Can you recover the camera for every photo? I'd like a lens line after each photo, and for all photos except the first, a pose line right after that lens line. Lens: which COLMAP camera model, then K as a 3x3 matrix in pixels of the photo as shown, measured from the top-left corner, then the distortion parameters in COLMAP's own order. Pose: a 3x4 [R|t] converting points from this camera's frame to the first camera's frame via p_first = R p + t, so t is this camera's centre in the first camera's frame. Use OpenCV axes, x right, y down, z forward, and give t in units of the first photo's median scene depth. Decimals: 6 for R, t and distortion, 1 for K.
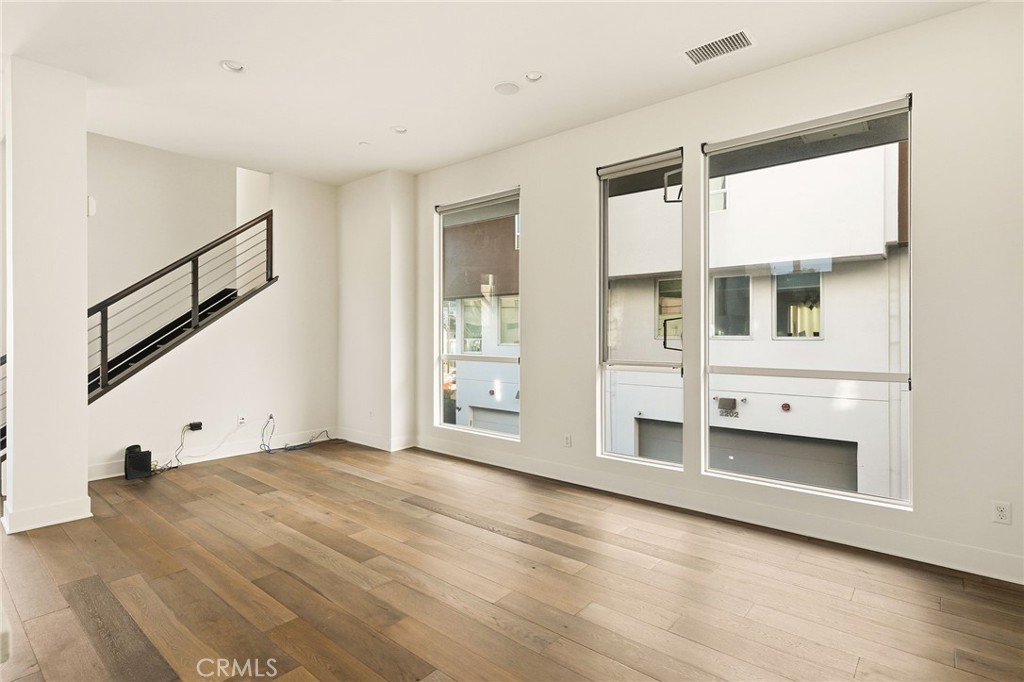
lens RADIAL K [[499.6, 0, 515.9], [0, 499.6, 331.3], [0, 0, 1]] dist [0.001783, 0.001272]
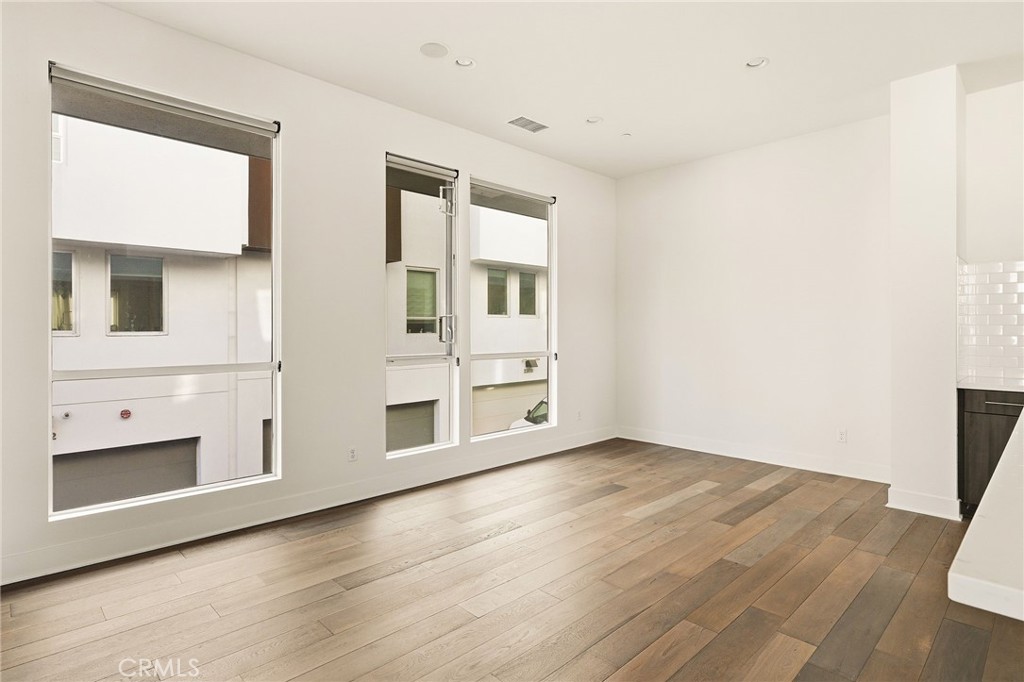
lens RADIAL K [[538.4, 0, 507.2], [0, 538.4, 327.4], [0, 0, 1]] dist [-0.000343, 0.002149]
pose [[0.110650, -0.000173, 0.993859, -0.764492], [-0.003921, 0.999992, 0.000611, 0.000982], [-0.993852, -0.003965, 0.110648, 0.619340]]
